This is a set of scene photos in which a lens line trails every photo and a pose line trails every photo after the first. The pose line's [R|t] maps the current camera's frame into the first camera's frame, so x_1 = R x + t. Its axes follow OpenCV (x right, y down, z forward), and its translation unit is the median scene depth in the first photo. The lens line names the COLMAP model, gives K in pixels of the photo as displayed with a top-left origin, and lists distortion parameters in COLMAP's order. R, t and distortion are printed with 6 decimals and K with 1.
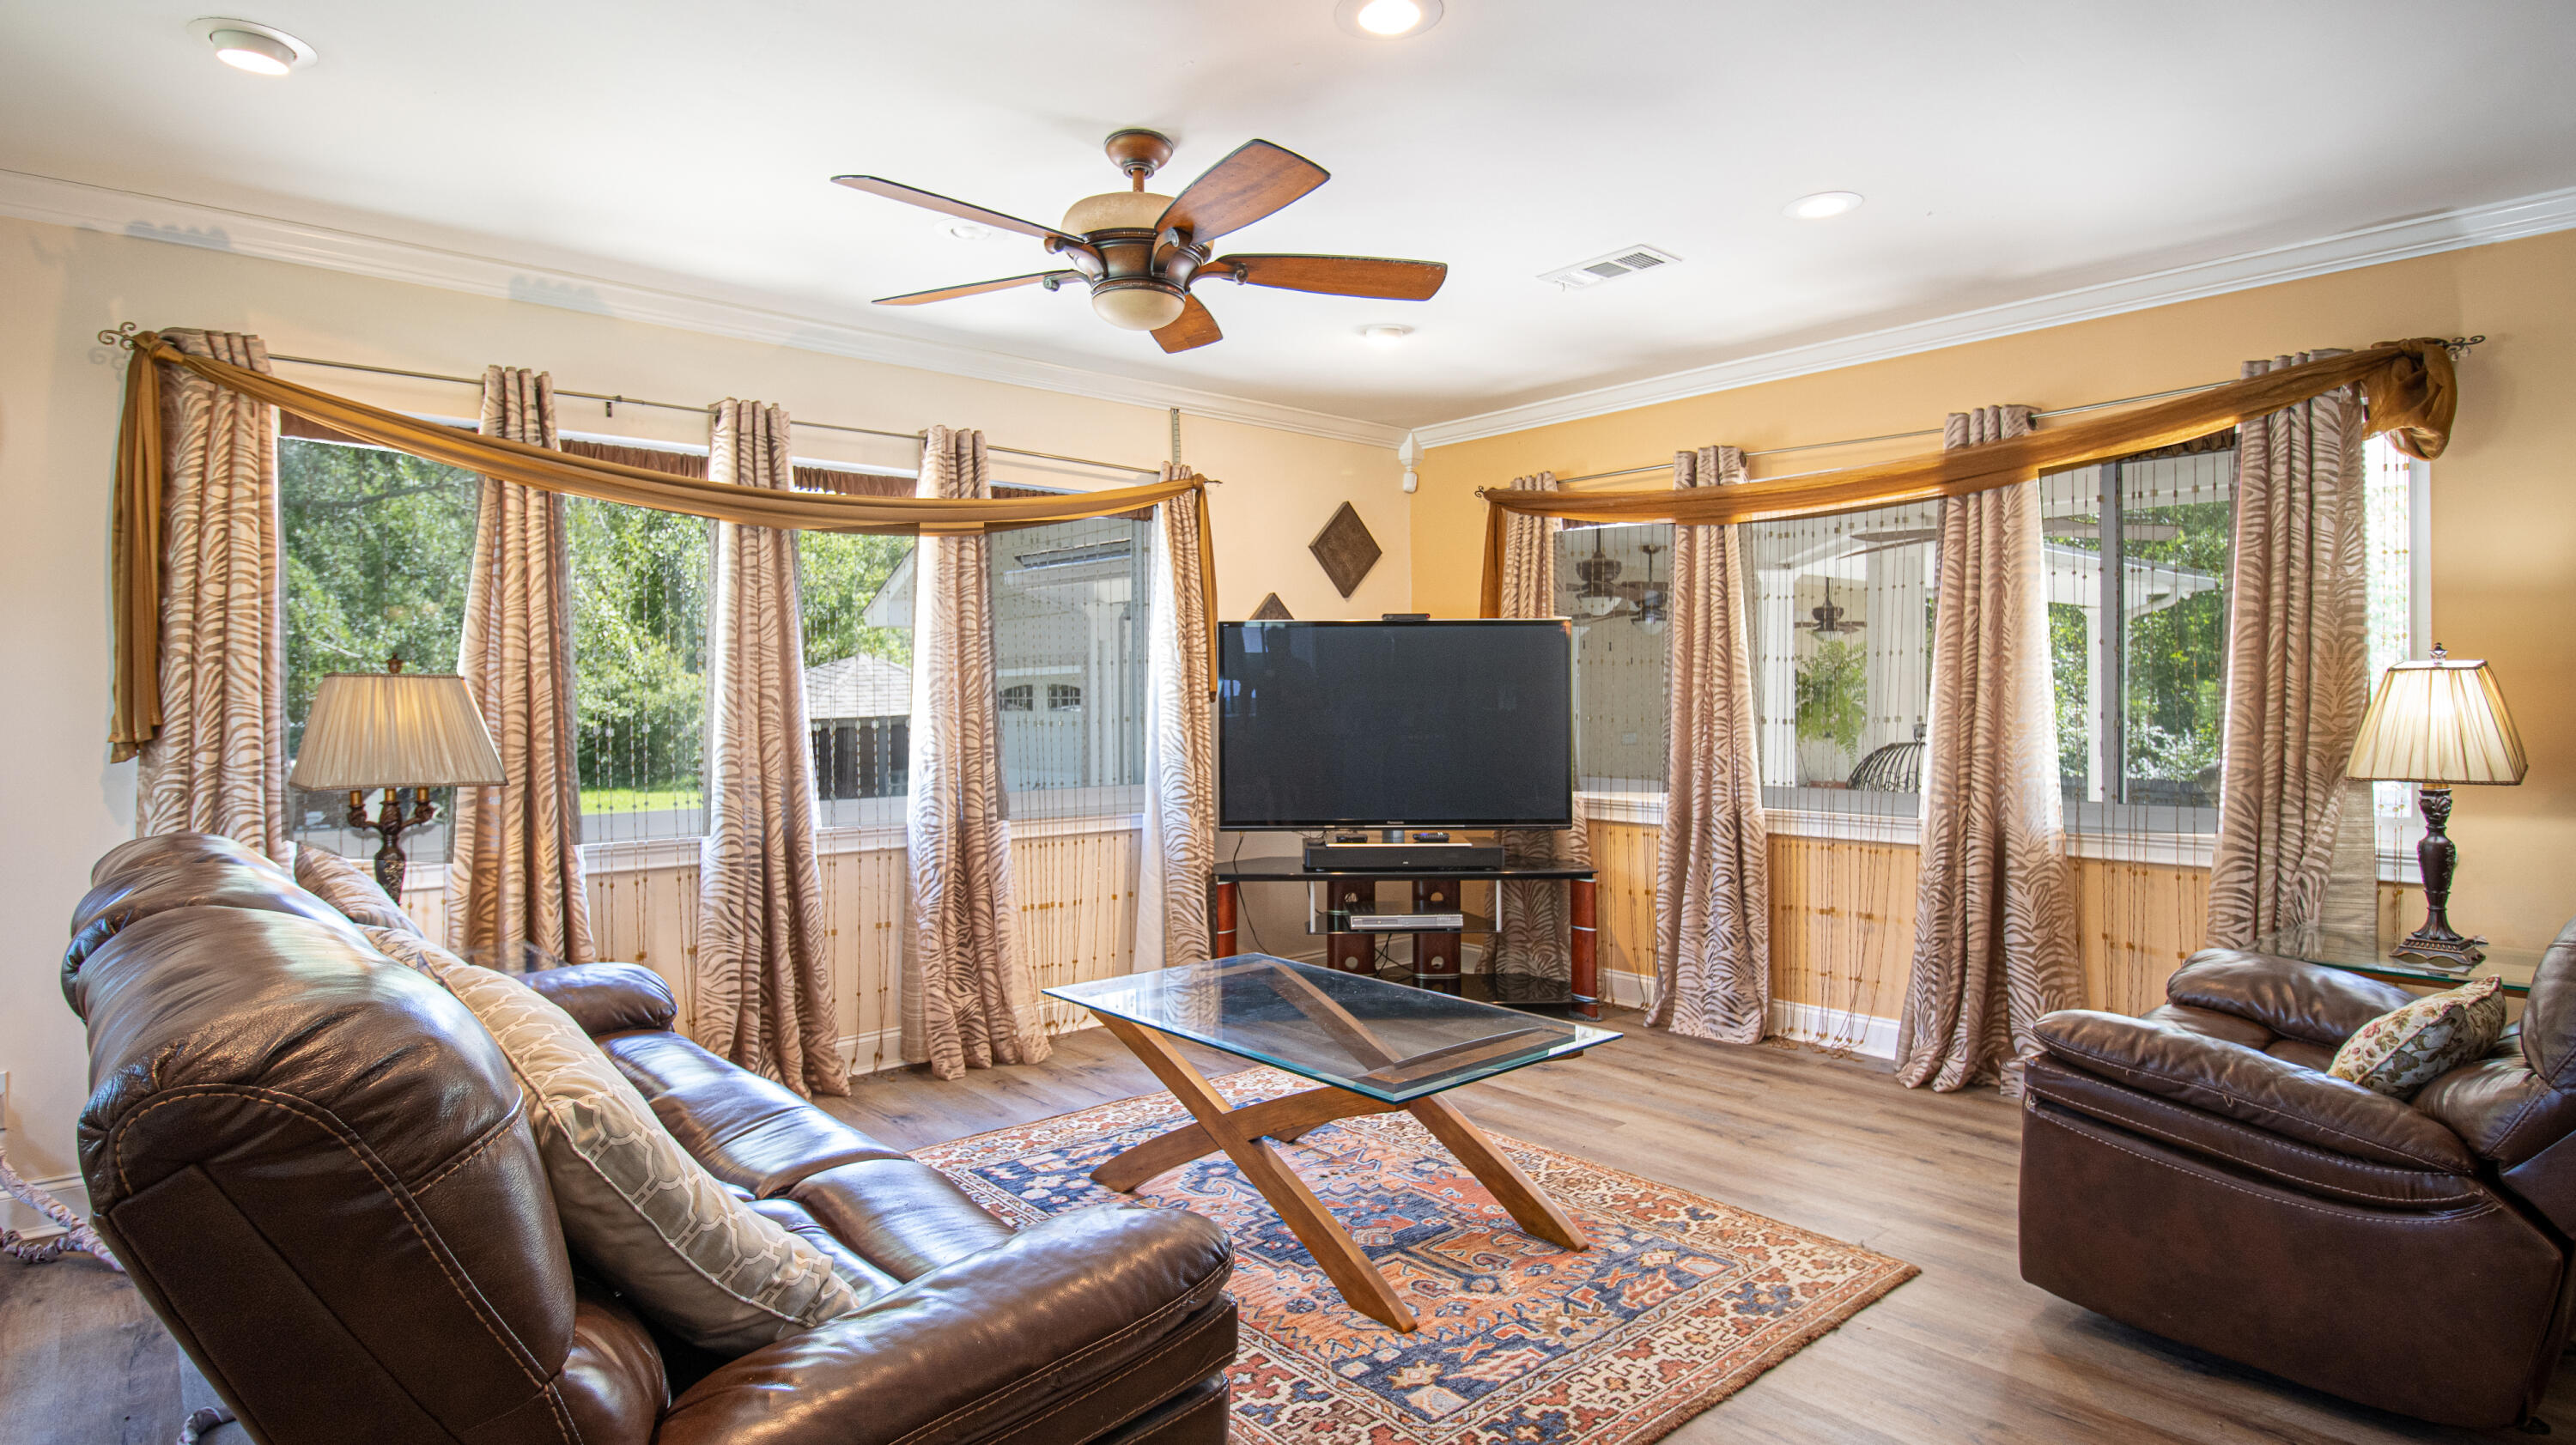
lens RADIAL K [[1313.6, 0, 1280.9], [0, 1313.6, 721.2], [0, 0, 1]] dist [-0.013601, -0.001077]
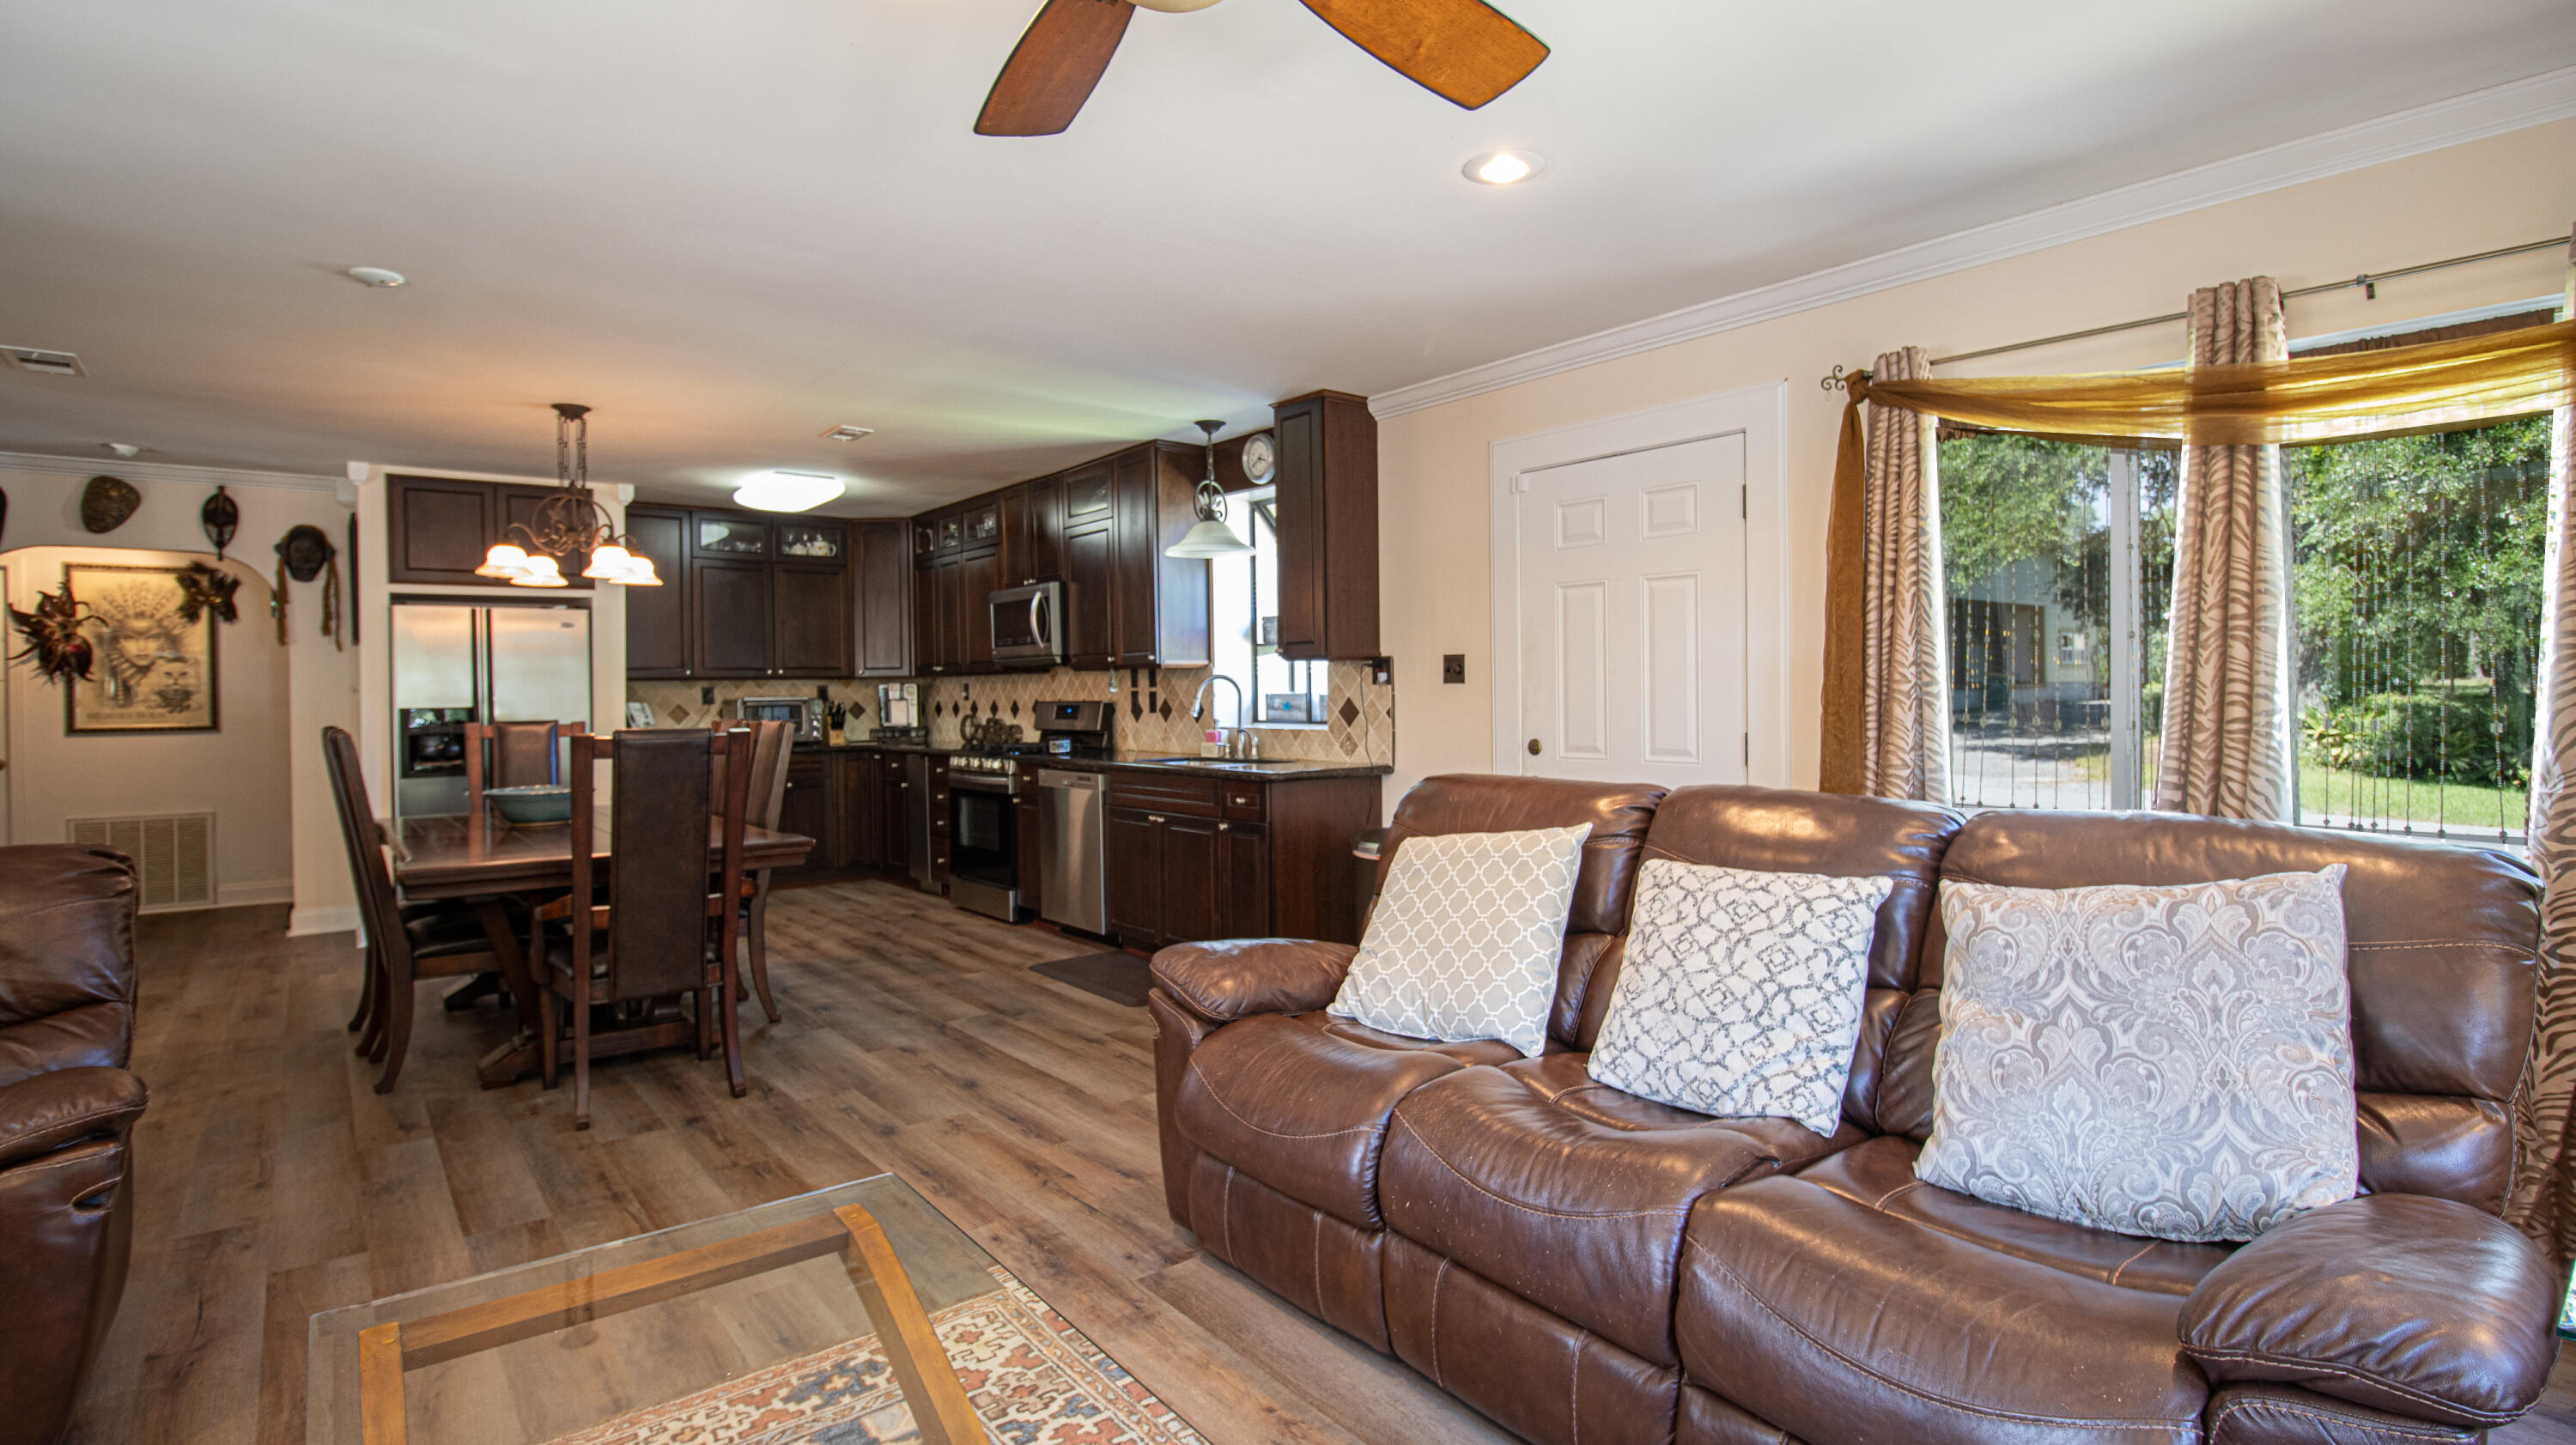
lens RADIAL K [[1205.5, 0, 1295.6], [0, 1205.5, 717.3], [0, 0, 1]] dist [-0.014822, -0.000373]
pose [[-0.999660, 0.018651, 0.018215, -0.147647], [0.019261, 0.999240, 0.033889, -0.016659], [-0.017569, 0.034228, -0.999260, 1.354106]]
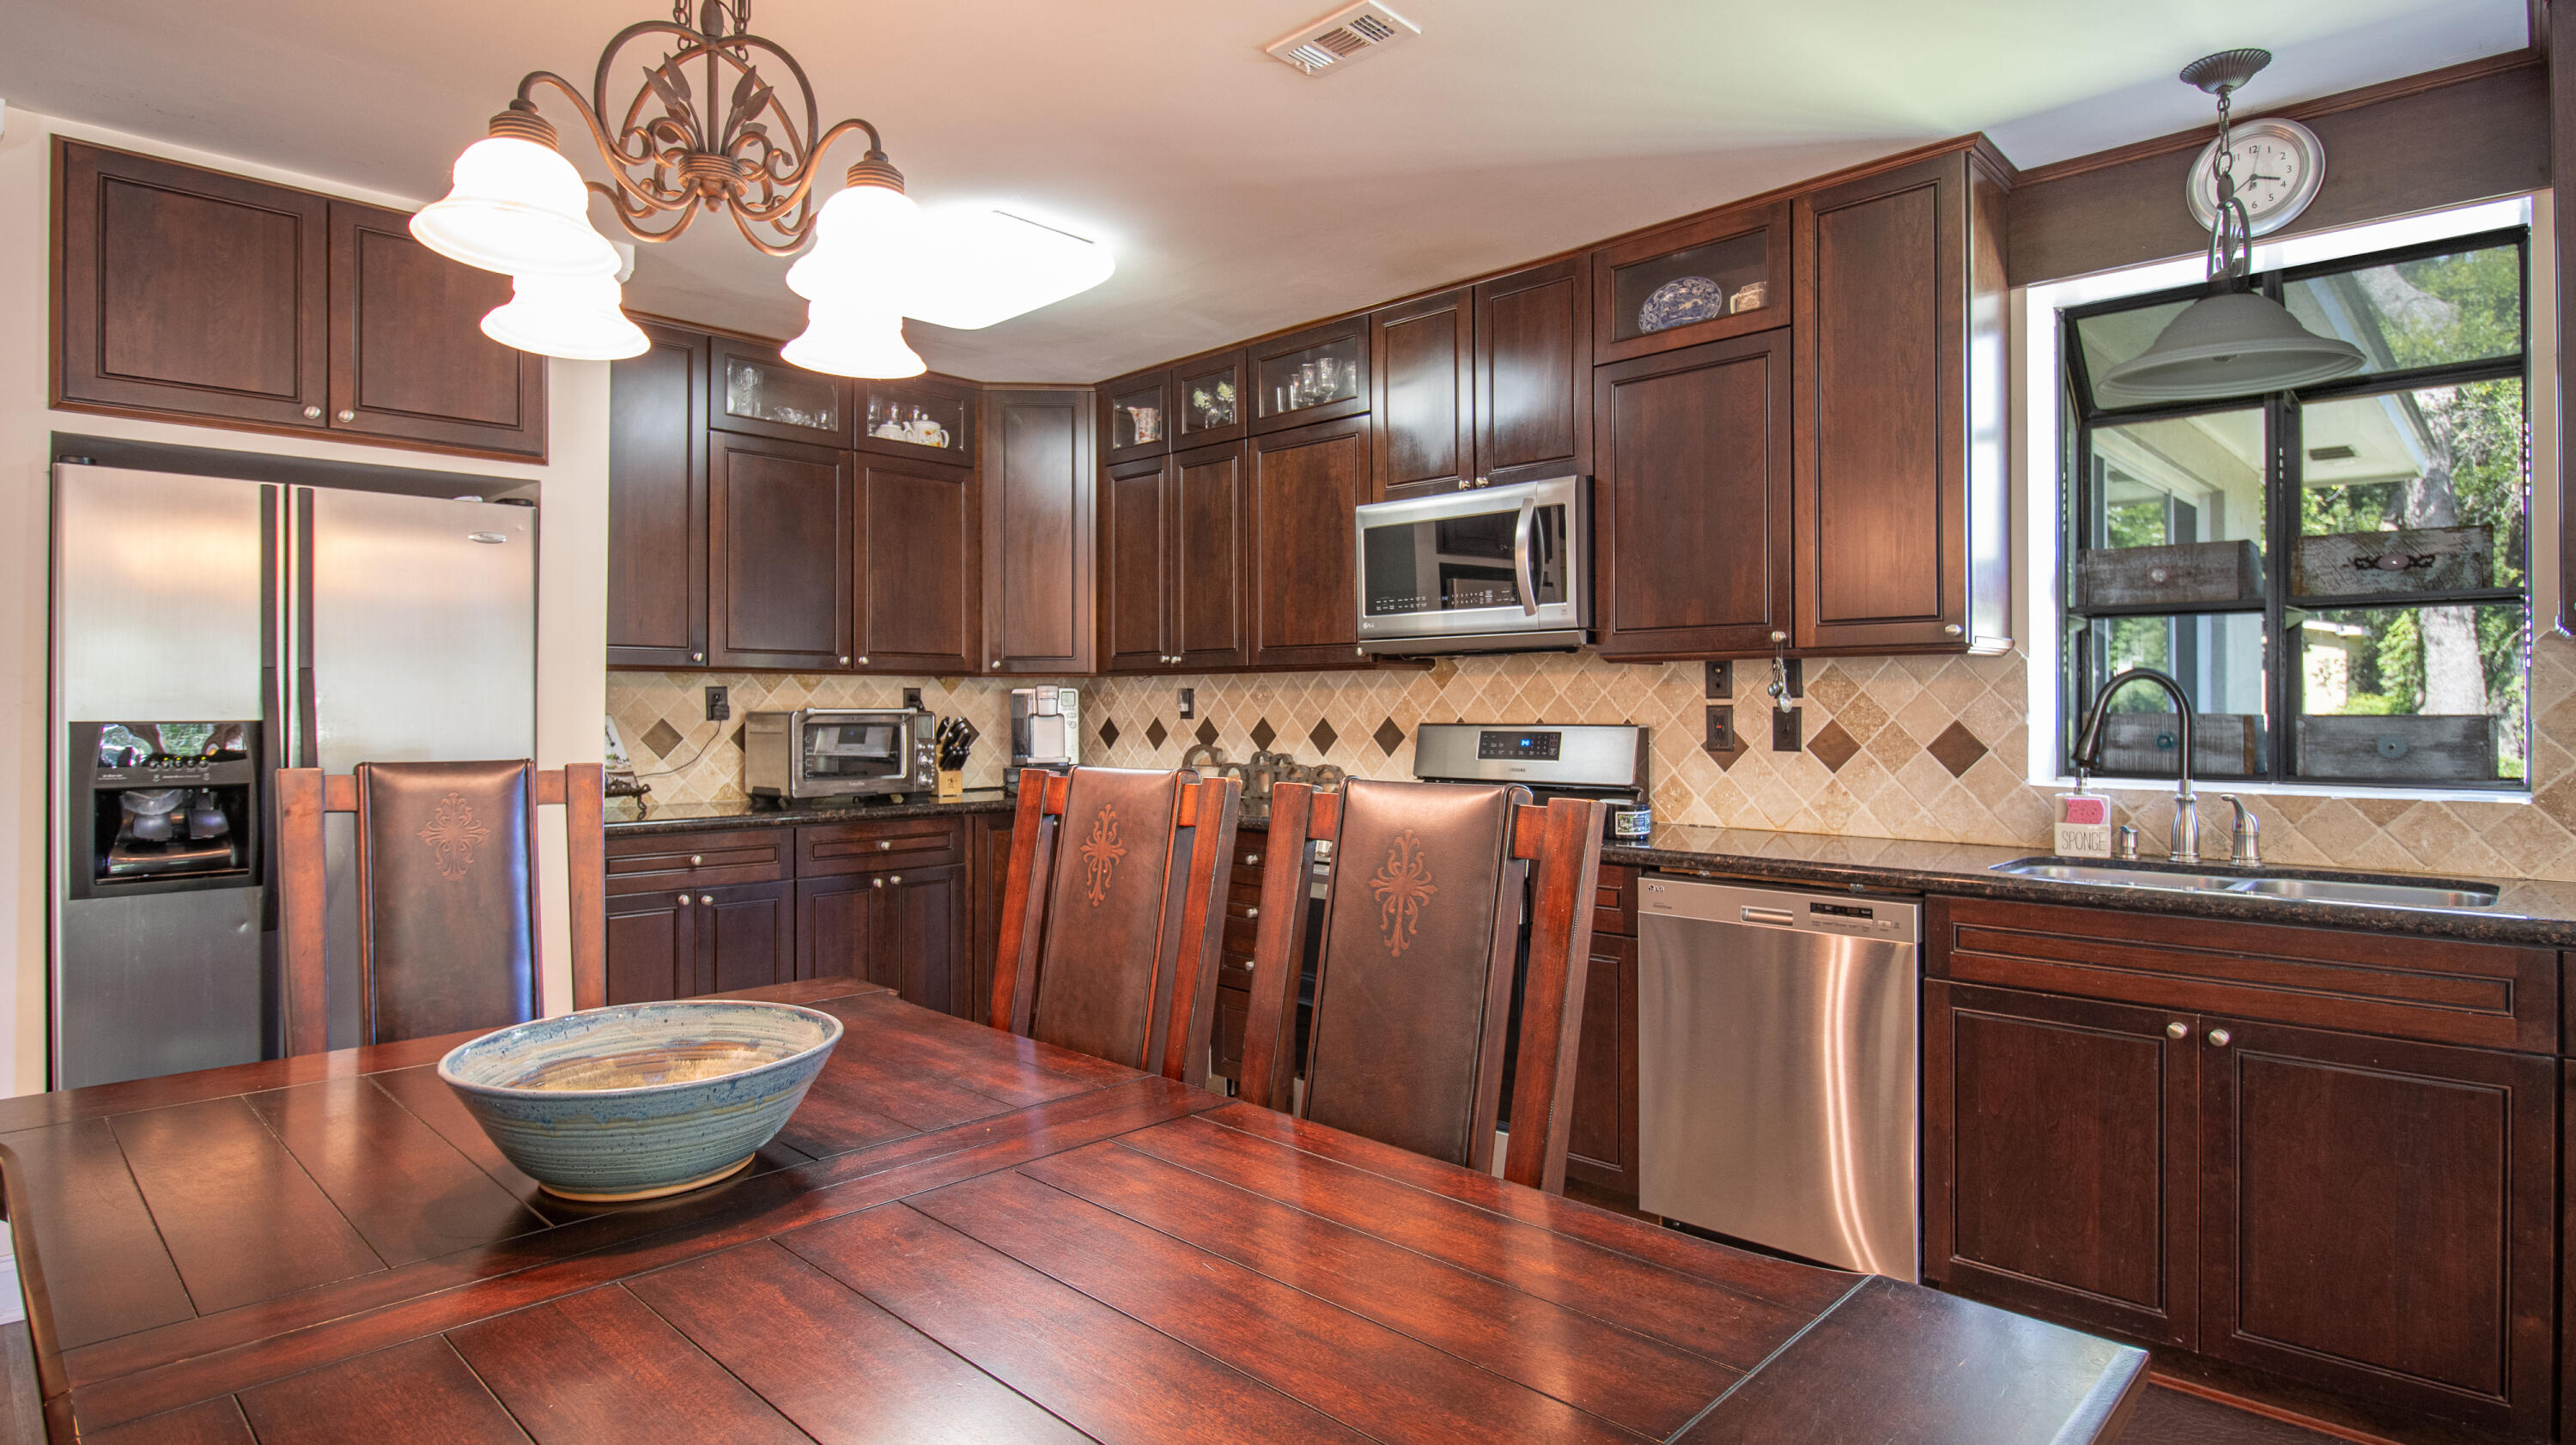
lens RADIAL K [[1313.6, 0, 1276.4], [0, 1313.6, 722.5], [0, 0, 1]] dist [-0.013601, -0.001077]
pose [[-0.996396, 0.004892, -0.084683, 0.633723], [0.003034, 0.999752, 0.022054, -0.008386], [0.084770, 0.021718, -0.996164, 0.344035]]
